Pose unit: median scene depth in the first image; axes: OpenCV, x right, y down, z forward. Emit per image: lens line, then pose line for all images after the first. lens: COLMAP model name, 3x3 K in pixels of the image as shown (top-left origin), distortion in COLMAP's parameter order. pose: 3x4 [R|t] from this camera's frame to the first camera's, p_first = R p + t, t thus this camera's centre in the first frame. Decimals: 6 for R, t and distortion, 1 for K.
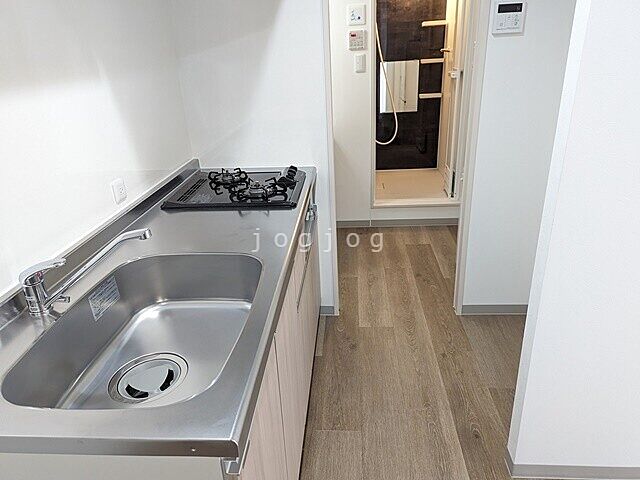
lens RADIAL K [[449.4, 0, 320.5], [0, 449.4, 240.7], [0, 0, 1]] dist [0.075918, -0.072646]
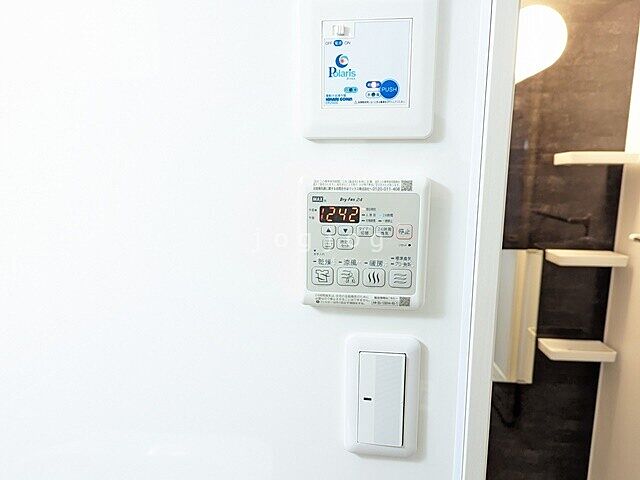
lens RADIAL K [[449.4, 0, 320.5], [0, 449.4, 240.7], [0, 0, 1]] dist [0.075918, -0.072646]
pose [[0.998464, 0.054113, -0.011861, 0.059394], [-0.055366, 0.967506, -0.246713, -0.355758], [-0.001874, 0.246990, 0.969016, 0.759168]]
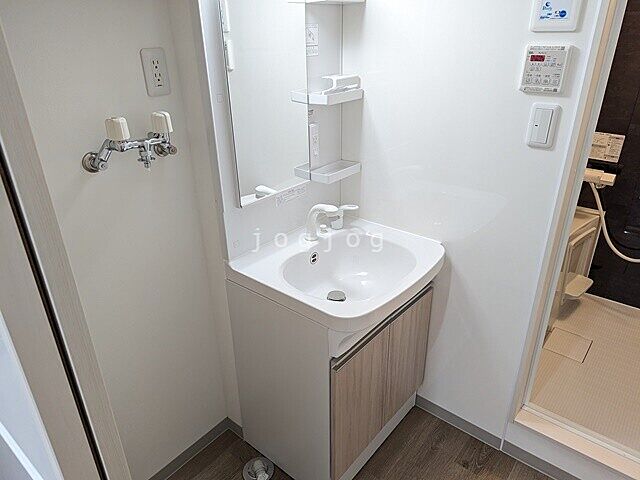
lens RADIAL K [[449.4, 0, 320.5], [0, 449.4, 240.7], [0, 0, 1]] dist [0.075918, -0.072646]
pose [[0.813110, 0.284075, -0.508088, 0.142554], [-0.255469, 0.958435, 0.127031, -0.261292], [0.523056, 0.026511, 0.851886, 0.493318]]
